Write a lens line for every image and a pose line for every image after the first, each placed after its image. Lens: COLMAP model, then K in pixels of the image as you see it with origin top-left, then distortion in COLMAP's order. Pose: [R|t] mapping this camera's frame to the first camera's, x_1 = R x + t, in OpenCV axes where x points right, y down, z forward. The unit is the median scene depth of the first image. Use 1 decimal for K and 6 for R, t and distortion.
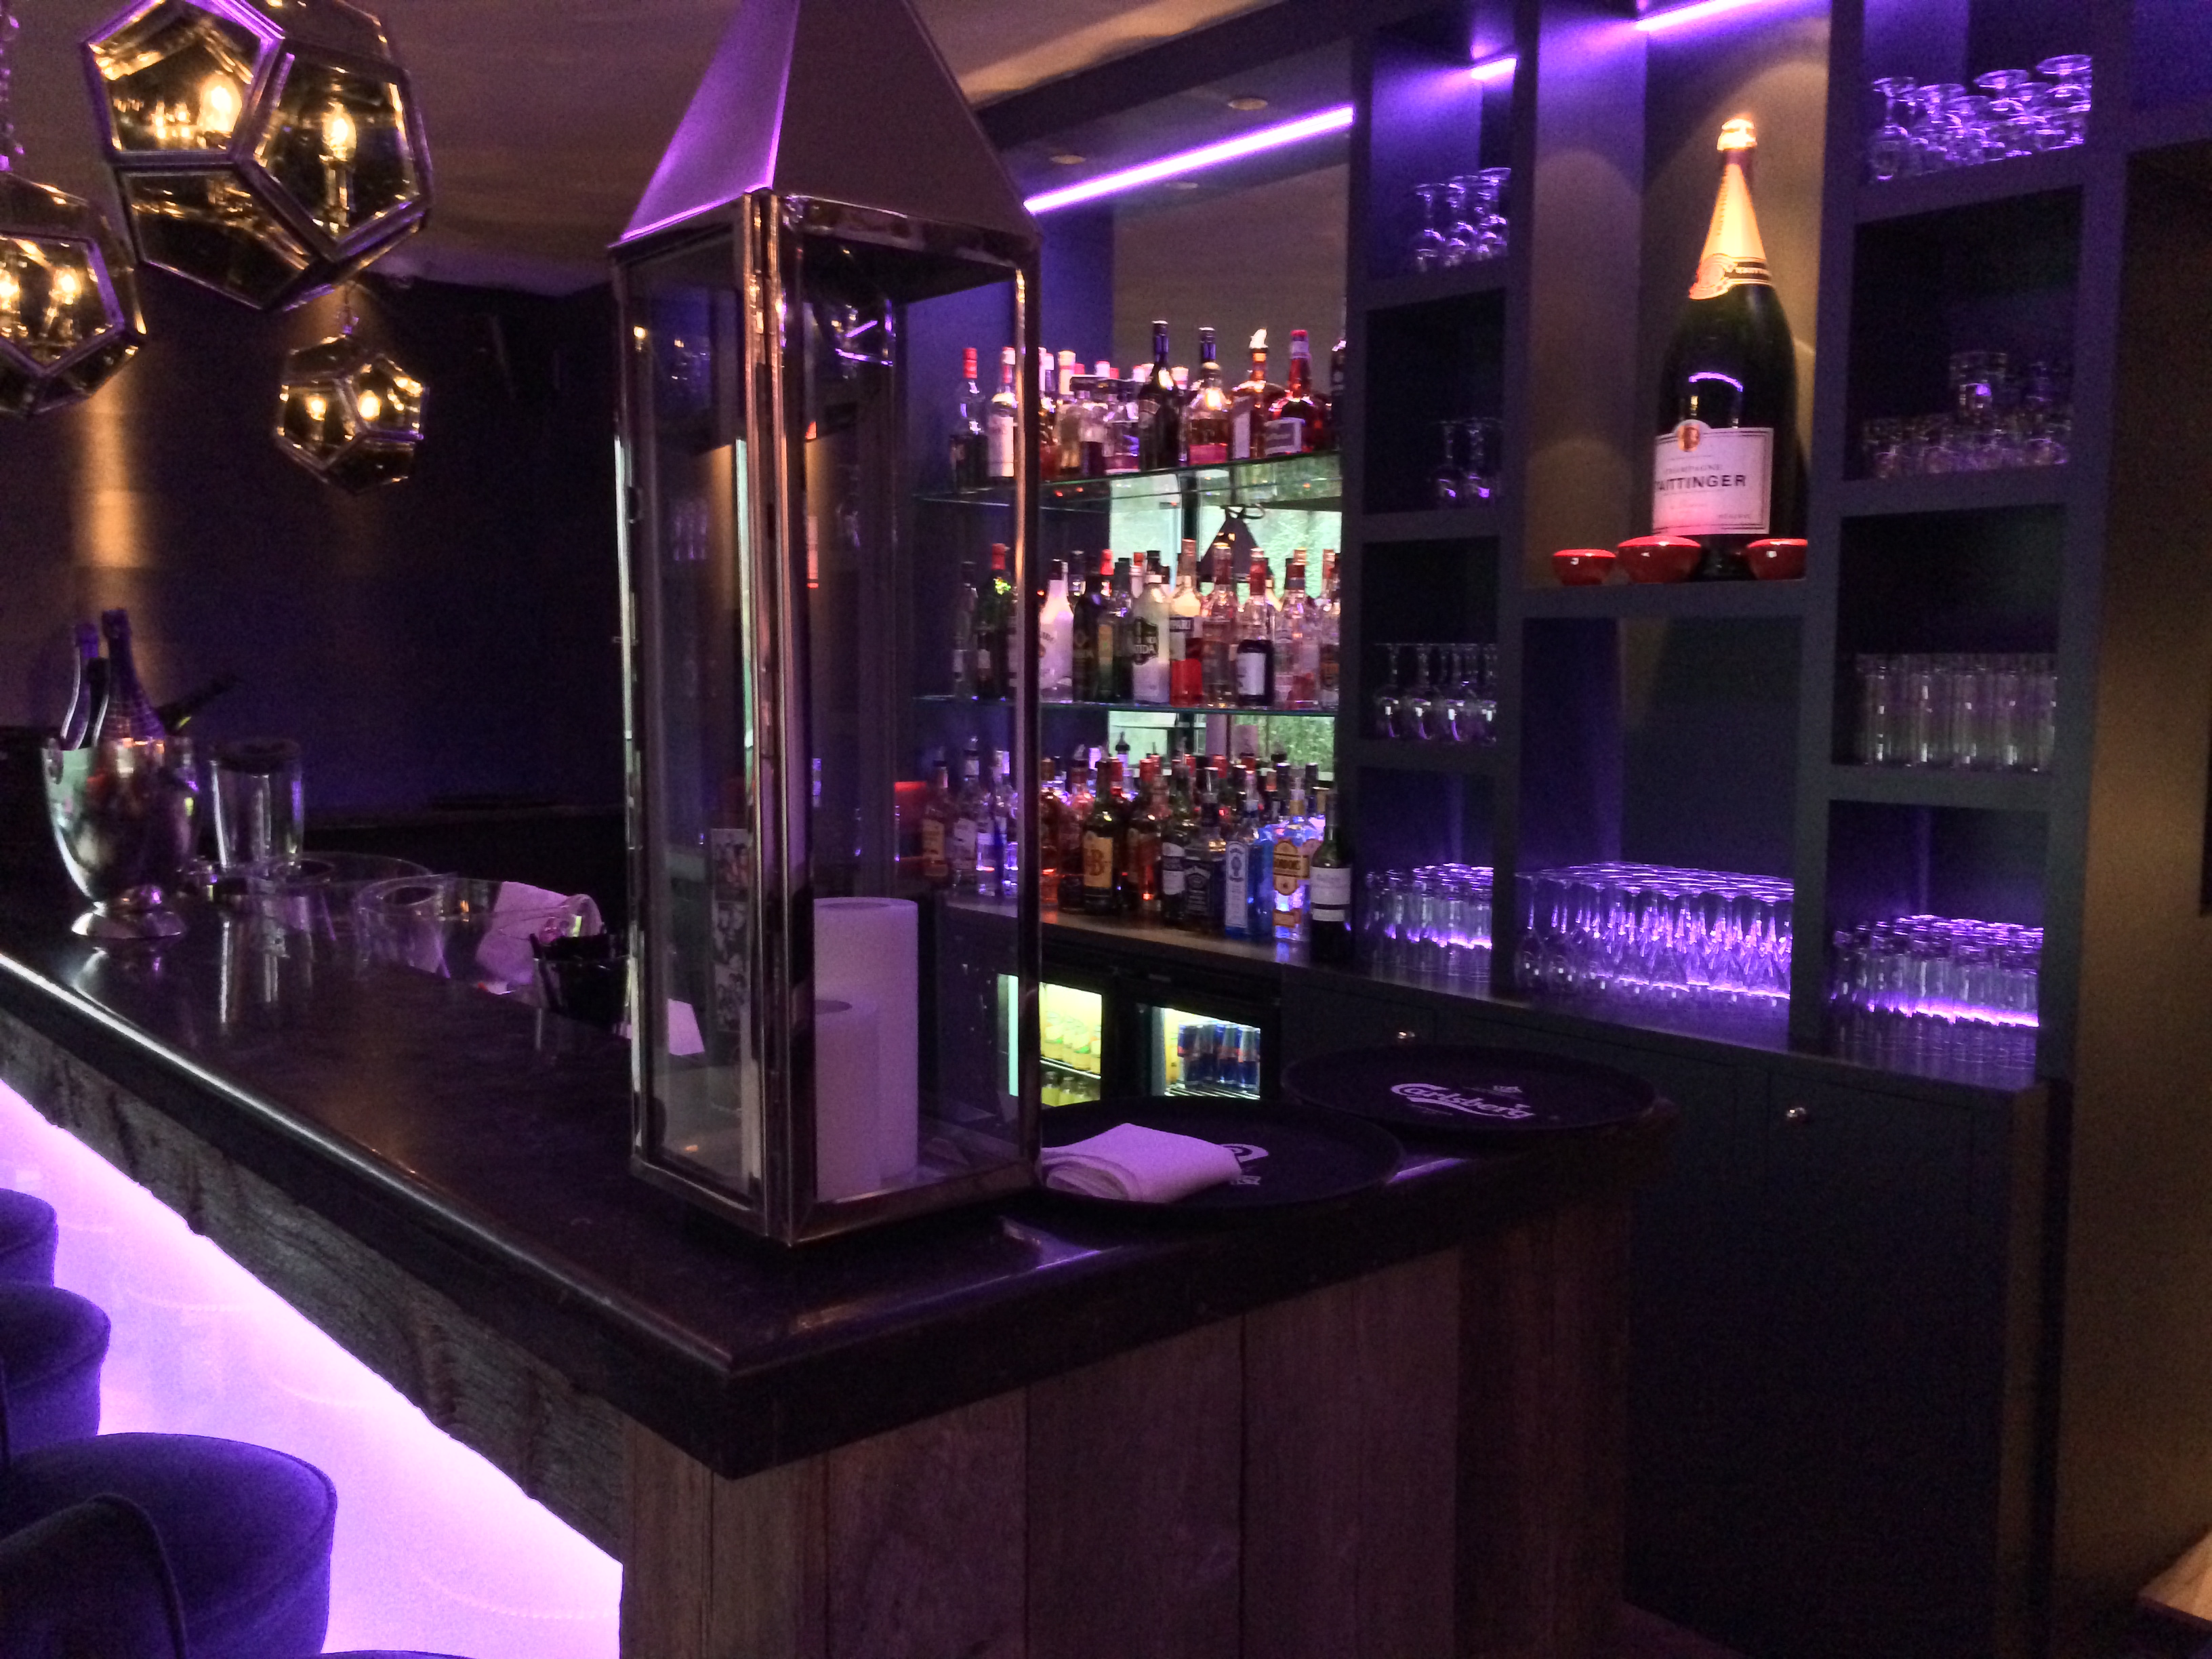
lens RADIAL K [[1930.1, 0, 1105.2], [0, 1930.1, 827.9], [0, 0, 1]] dist [-0.000062, -0.004771]
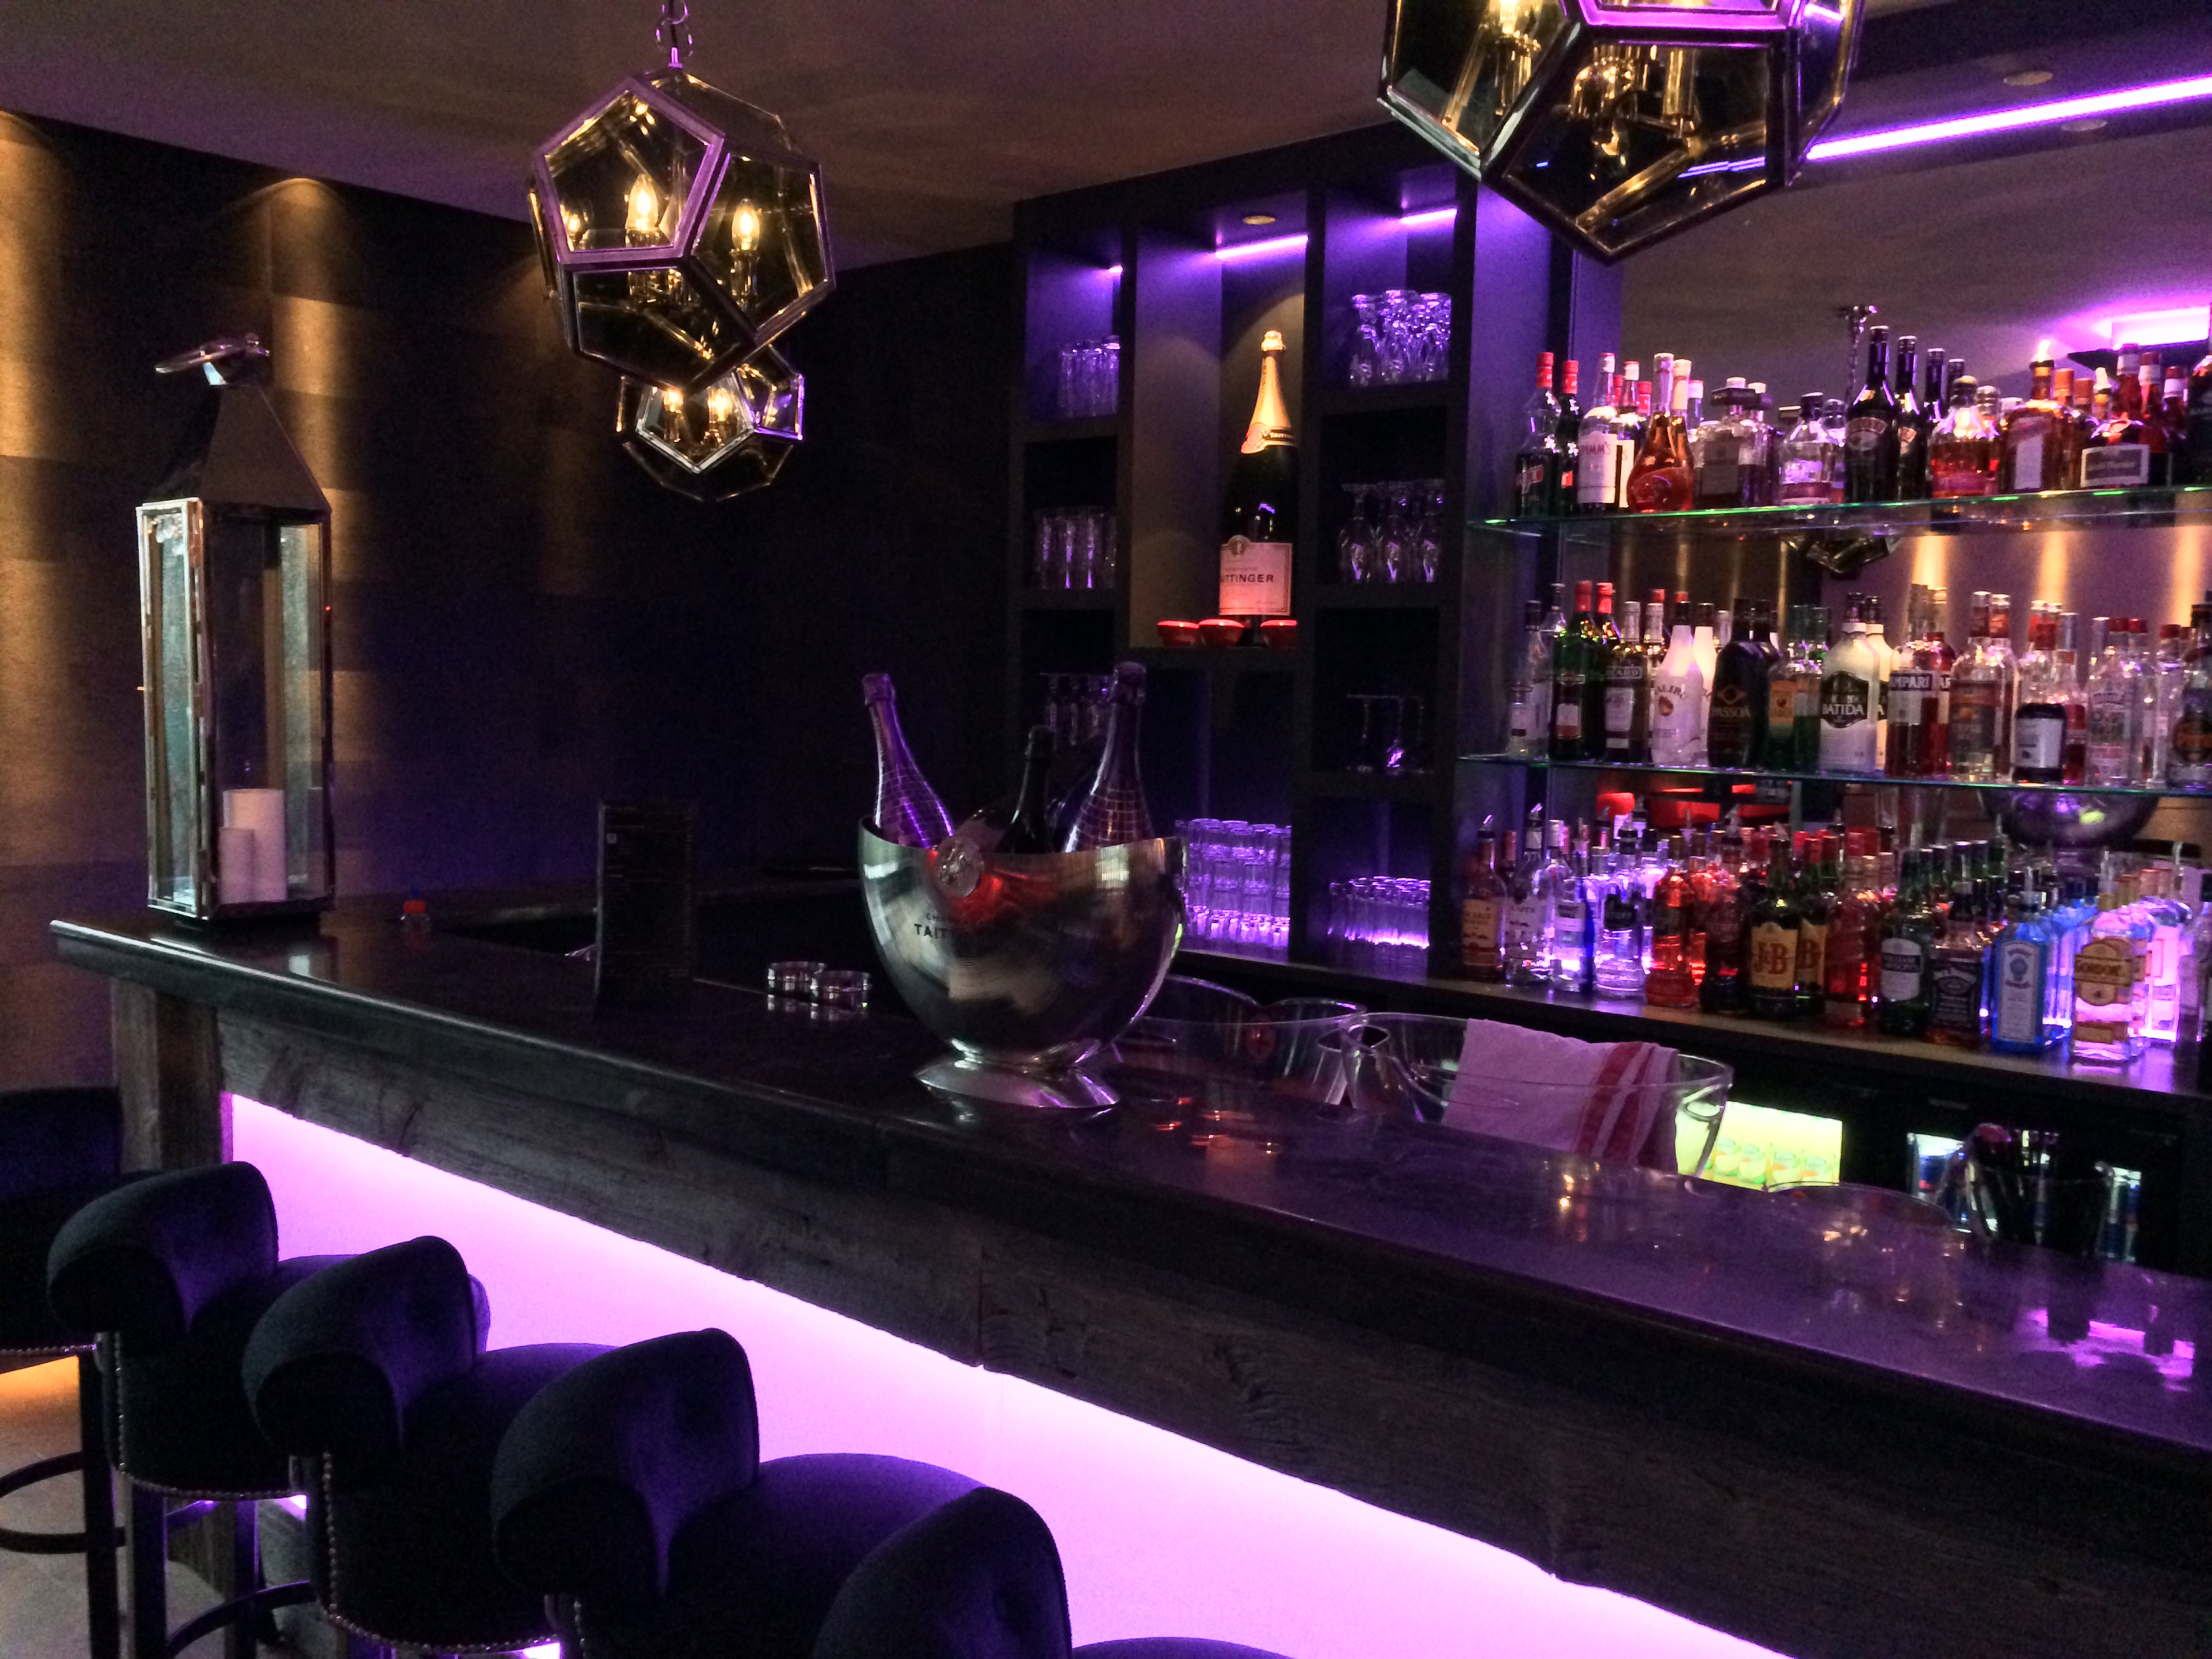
lens RADIAL K [[1930.1, 0, 1105.9], [0, 1930.1, 832.6], [0, 0, 1]] dist [-0.000062, -0.004771]
pose [[0.994040, 0.005814, 0.108857, -0.394813], [-0.004576, 0.999922, -0.011623, -0.026707], [-0.108916, 0.011056, 0.993989, 0.186980]]
